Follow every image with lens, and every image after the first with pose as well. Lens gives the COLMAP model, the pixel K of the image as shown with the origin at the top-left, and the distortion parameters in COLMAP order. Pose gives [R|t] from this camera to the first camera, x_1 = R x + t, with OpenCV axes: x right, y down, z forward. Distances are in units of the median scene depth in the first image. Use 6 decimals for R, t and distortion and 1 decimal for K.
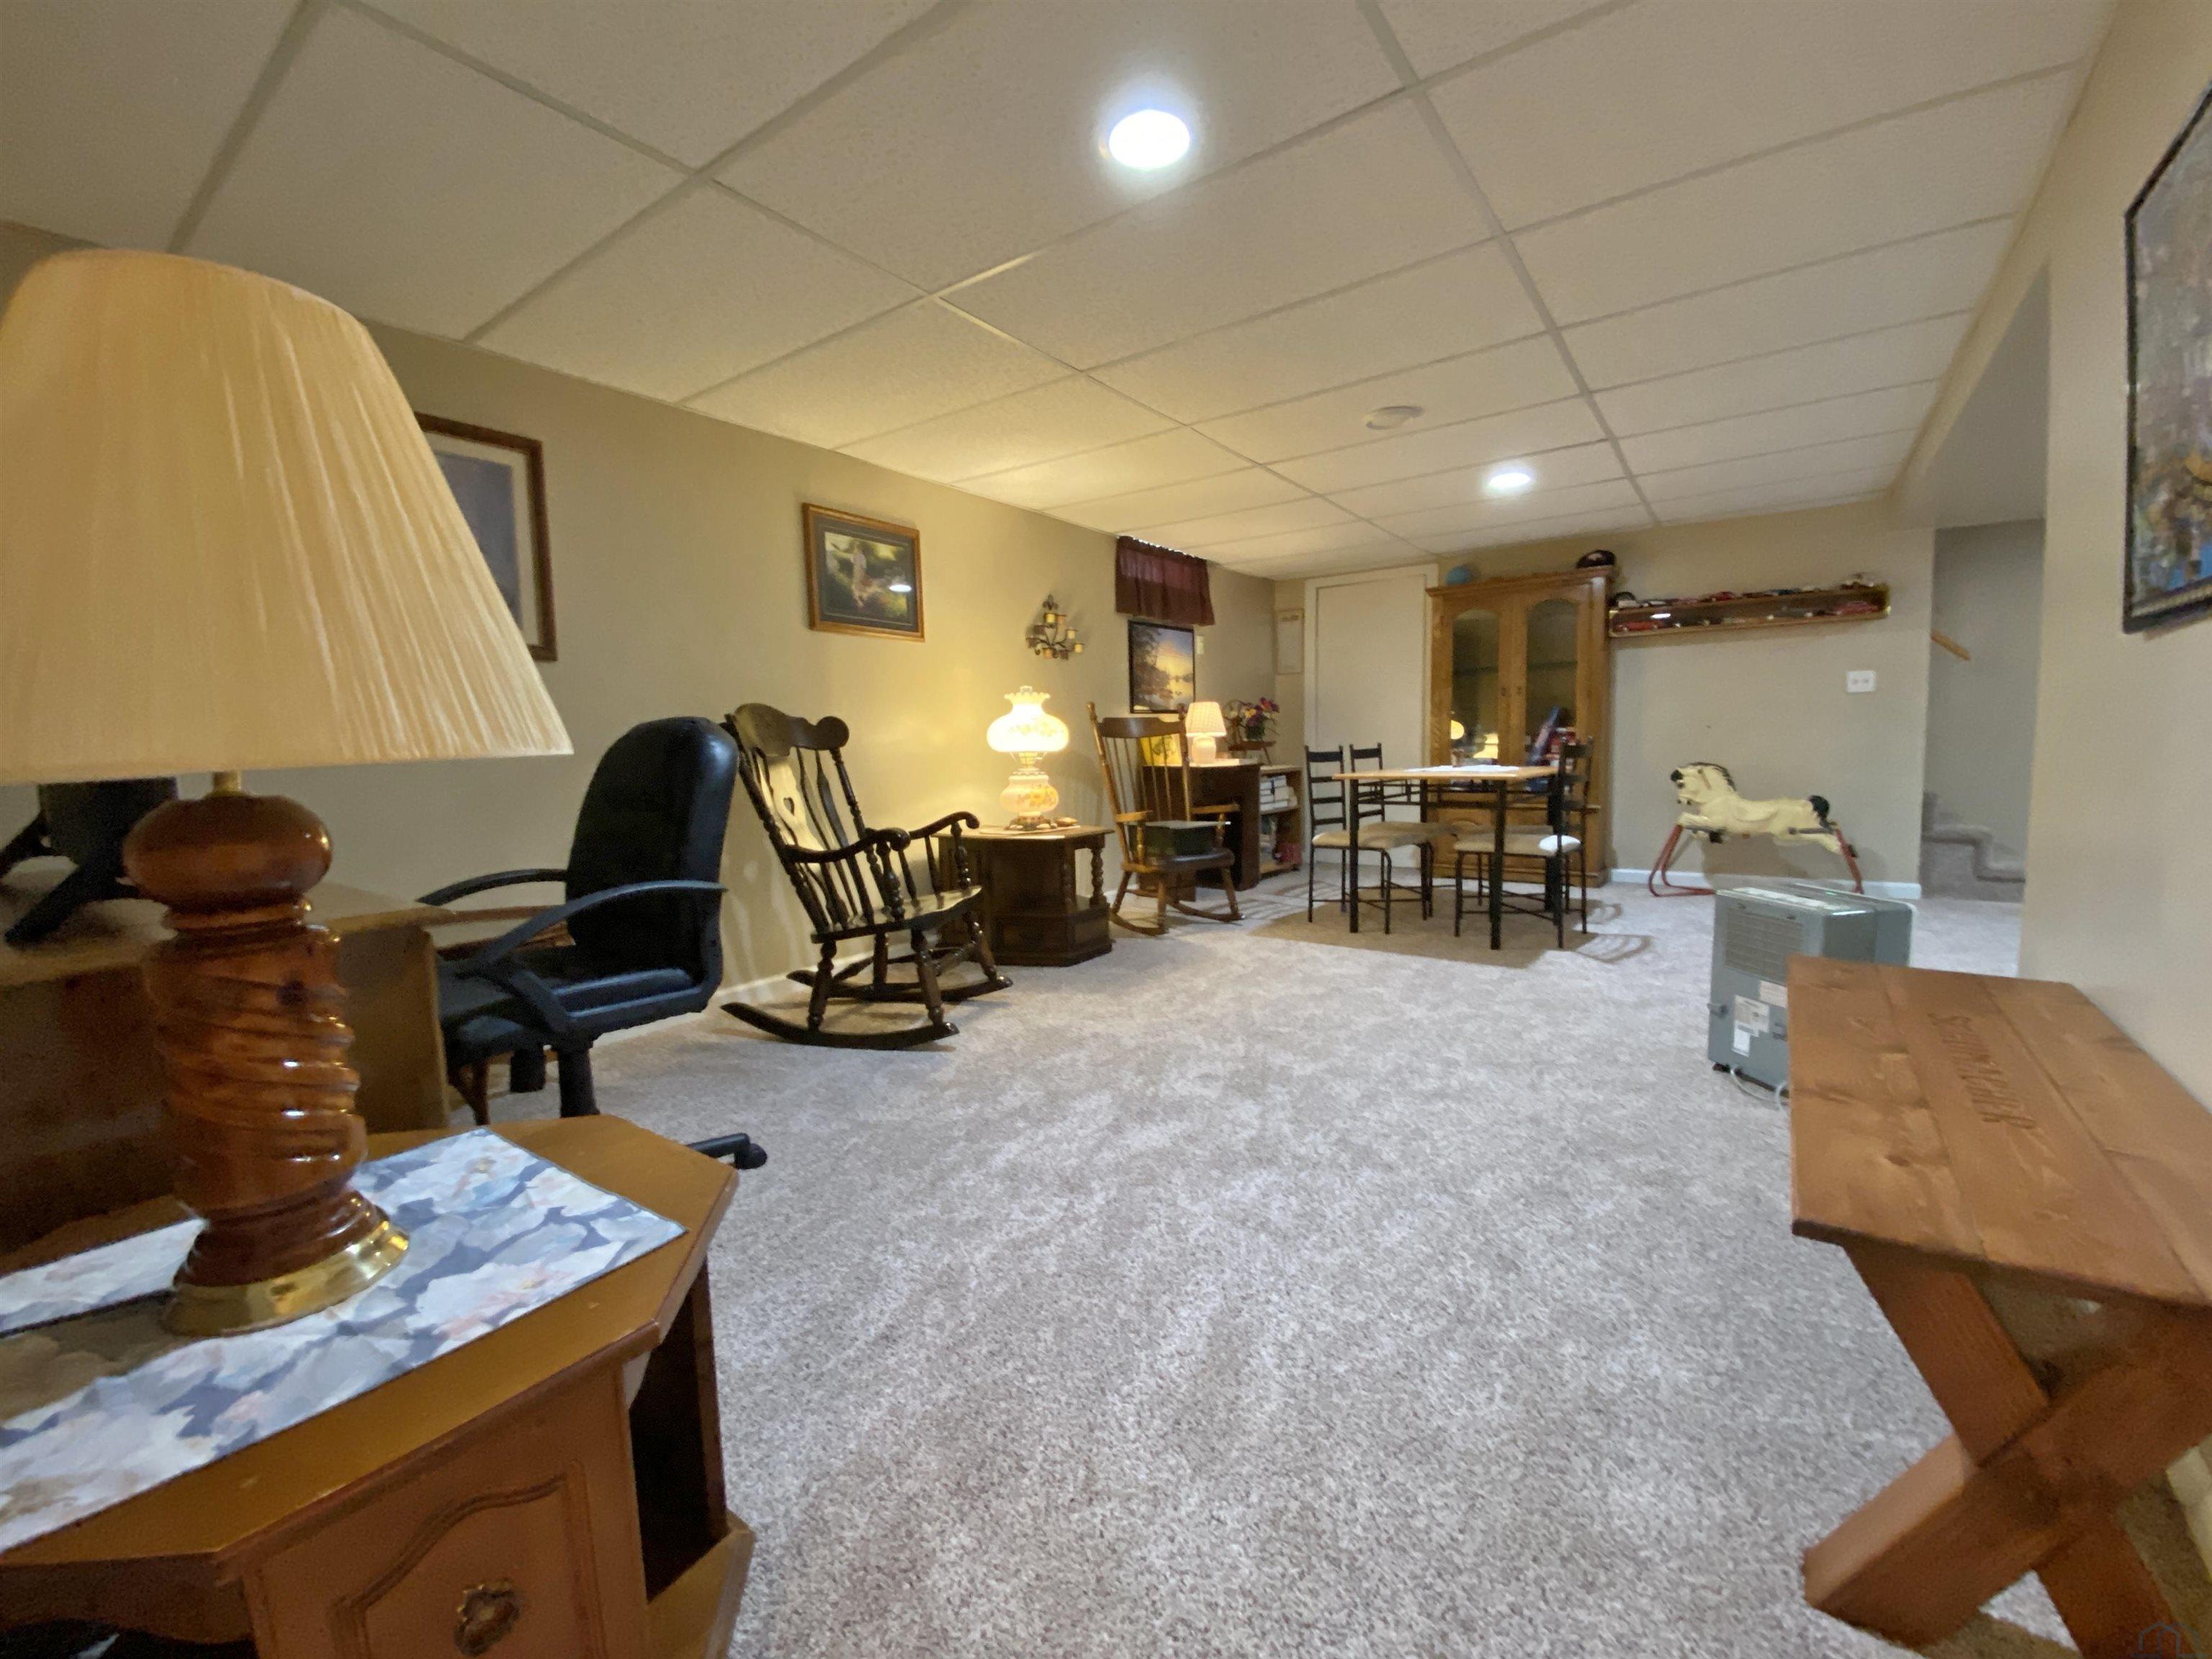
lens RADIAL K [[889.4, 0, 1114.7], [0, 889.4, 835.7], [0, 0, 1]] dist [0.000451, -0.000312]
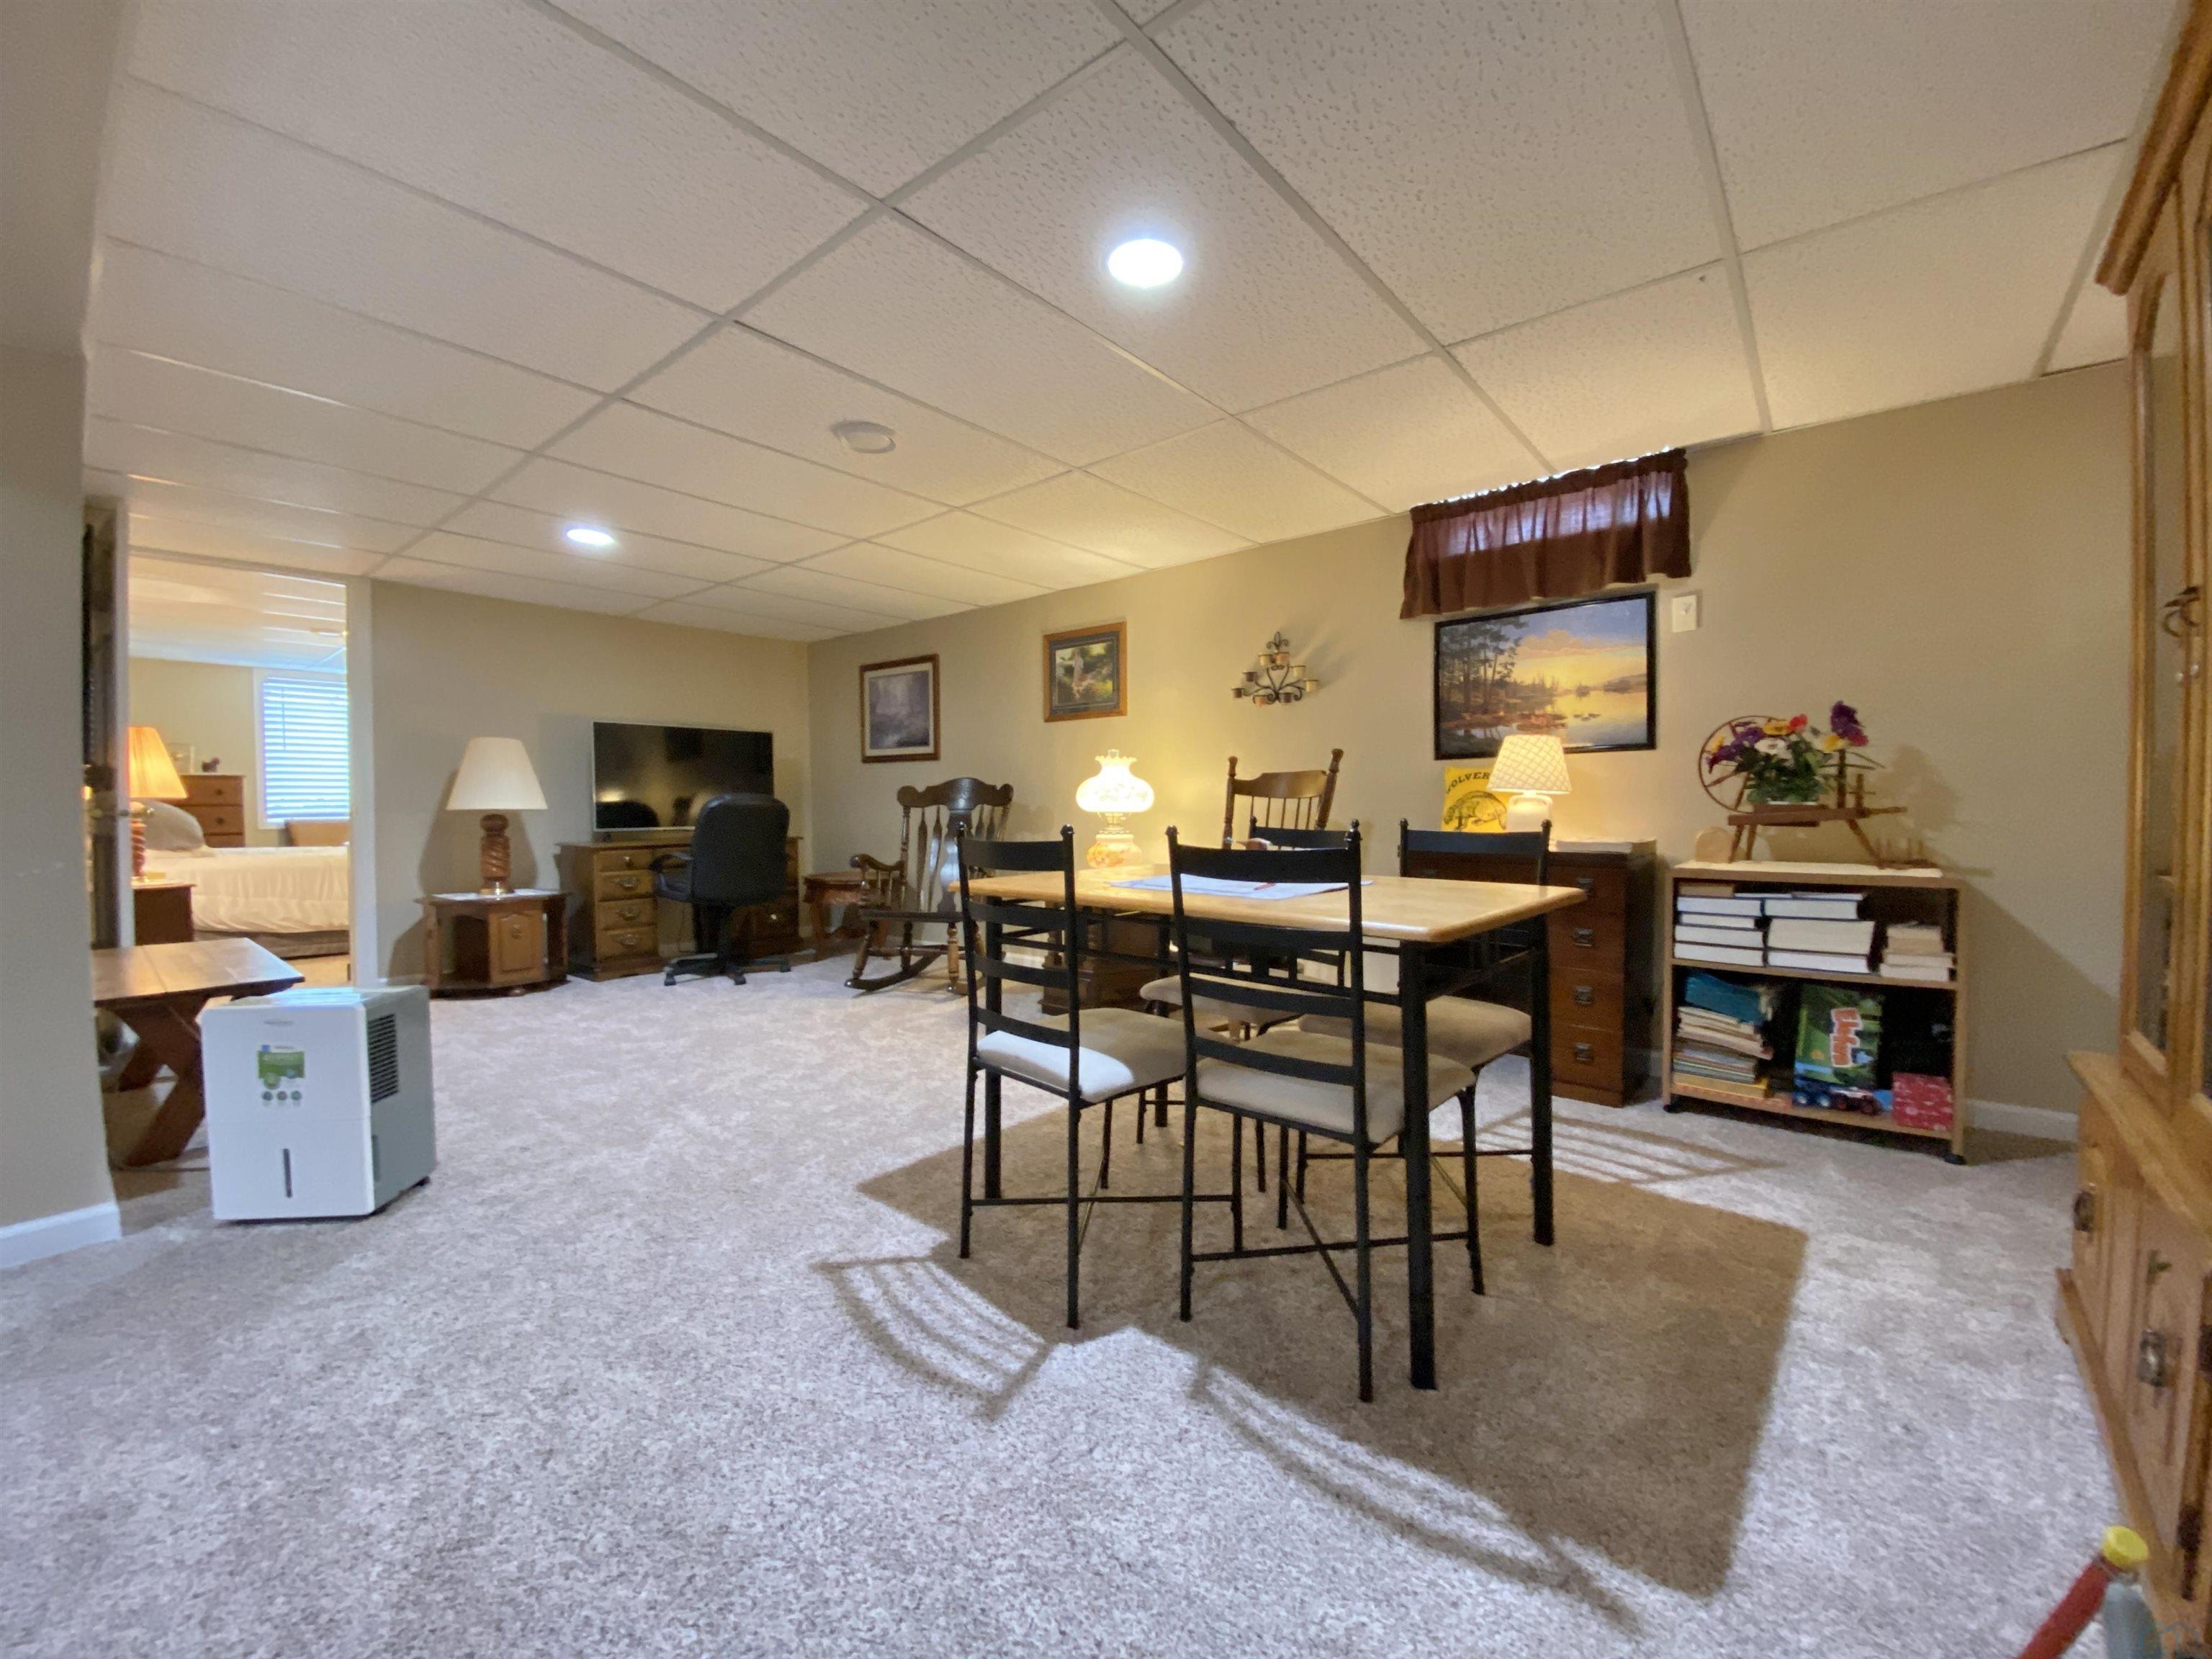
lens RADIAL K [[889.4, 0, 1114.7], [0, 889.4, 835.7], [0, 0, 1]] dist [0.000451, -0.000312]
pose [[-0.068075, 0.044678, -0.996679, 1.150666], [-0.101659, 0.993486, 0.051478, -0.145399], [0.992487, 0.104826, -0.063090, 1.302593]]
